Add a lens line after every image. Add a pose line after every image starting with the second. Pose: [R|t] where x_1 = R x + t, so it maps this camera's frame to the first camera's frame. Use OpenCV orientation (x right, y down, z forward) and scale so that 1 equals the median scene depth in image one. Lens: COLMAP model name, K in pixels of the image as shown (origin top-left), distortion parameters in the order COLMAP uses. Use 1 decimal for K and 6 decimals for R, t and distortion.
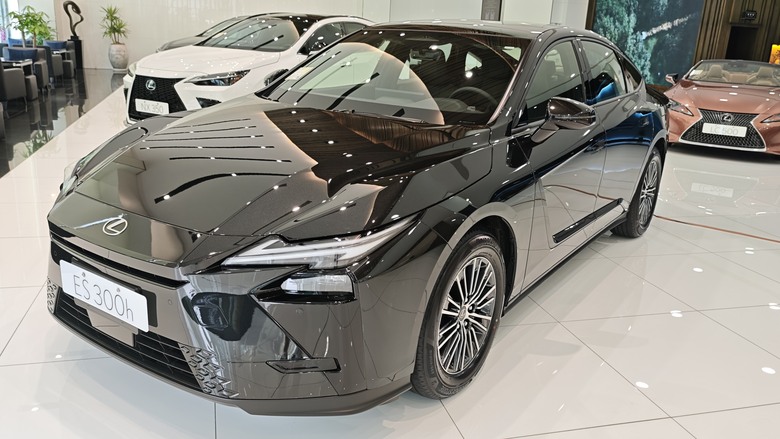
lens RADIAL K [[634.7, 0, 386.3], [0, 634.7, 218.4], [0, 0, 1]] dist [-0.005682, 0.010375]
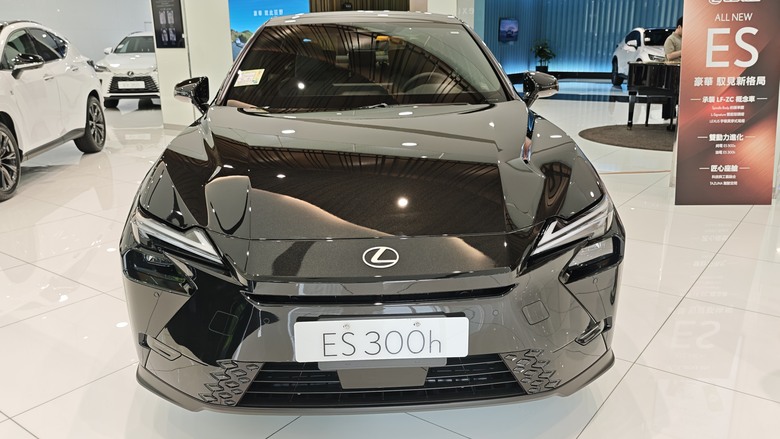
lens RADIAL K [[634.7, 0, 388.9], [0, 634.7, 220.9], [0, 0, 1]] dist [-0.005682, 0.010375]
pose [[0.790414, -0.224446, 0.569973, -0.884138], [0.221801, 0.972184, 0.075245, -0.093999], [-0.571008, 0.066946, 0.818211, 0.296298]]
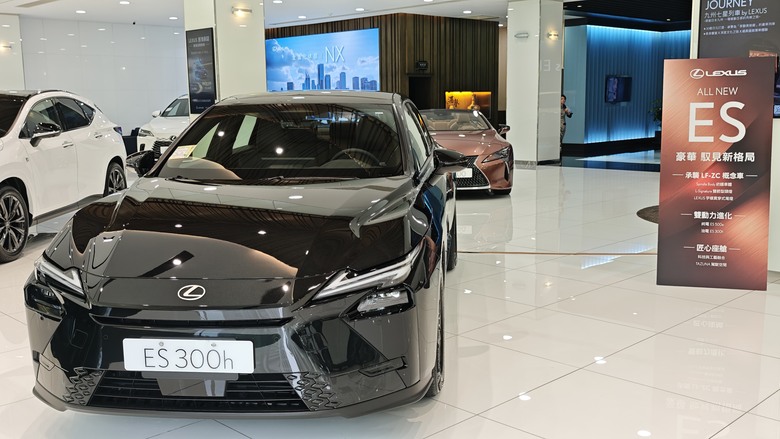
lens RADIAL K [[781.3, 0, 395.1], [0, 781.3, 218.6], [0, 0, 1]] dist [-0.009626, 0.000000]
pose [[0.869856, -0.134927, 0.474495, -0.745044], [0.192194, 0.978557, -0.074074, 0.056448], [-0.454326, 0.155629, 0.877136, -0.385479]]
